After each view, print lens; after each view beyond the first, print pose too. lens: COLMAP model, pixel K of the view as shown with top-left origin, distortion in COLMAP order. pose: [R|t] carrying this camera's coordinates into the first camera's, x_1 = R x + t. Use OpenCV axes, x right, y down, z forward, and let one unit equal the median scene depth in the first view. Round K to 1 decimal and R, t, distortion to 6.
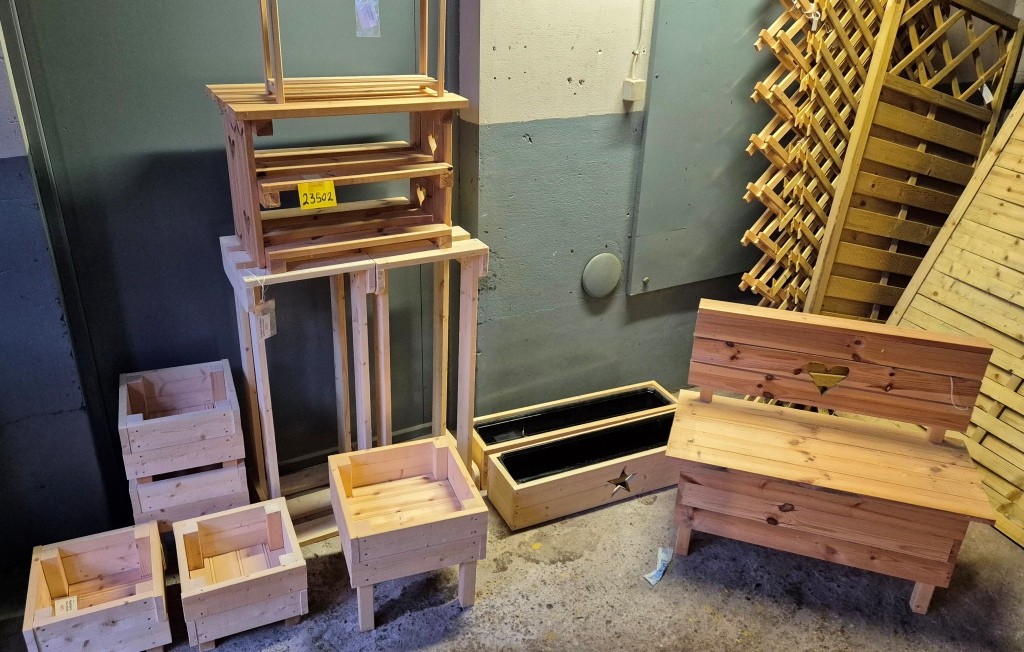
lens RADIAL K [[748.6, 0, 496.0], [0, 748.6, 328.9], [0, 0, 1]] dist [0.034285, -0.000974]
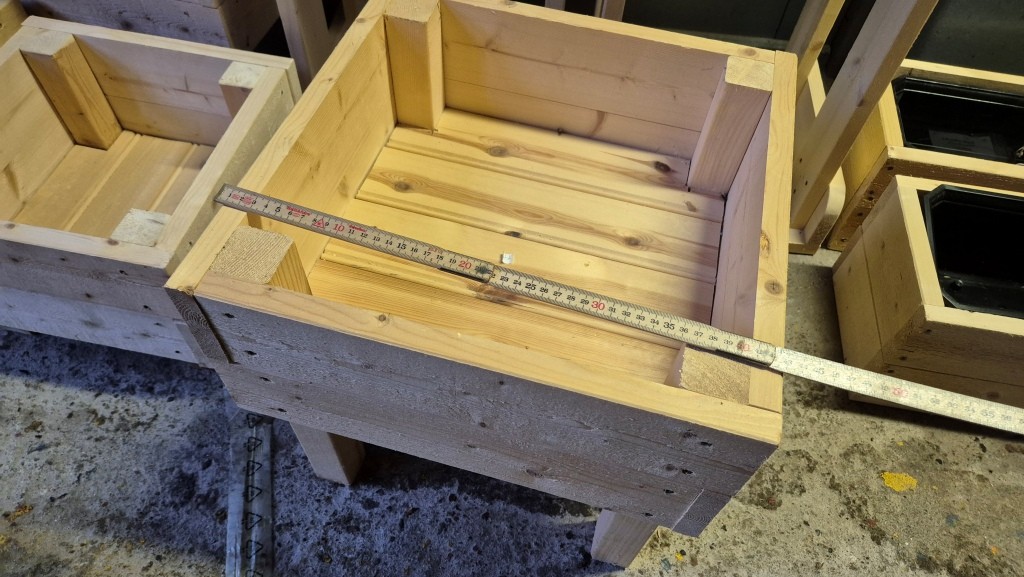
lens RADIAL K [[691.1, 0, 512.0], [0, 691.1, 288.5], [0, 0, 1]] dist [0.064650, -0.064191]
pose [[0.816721, 0.464889, -0.341826, -0.020827], [-0.267635, 0.830001, 0.489357, 0.112437], [0.511212, -0.308184, 0.802300, 0.700524]]
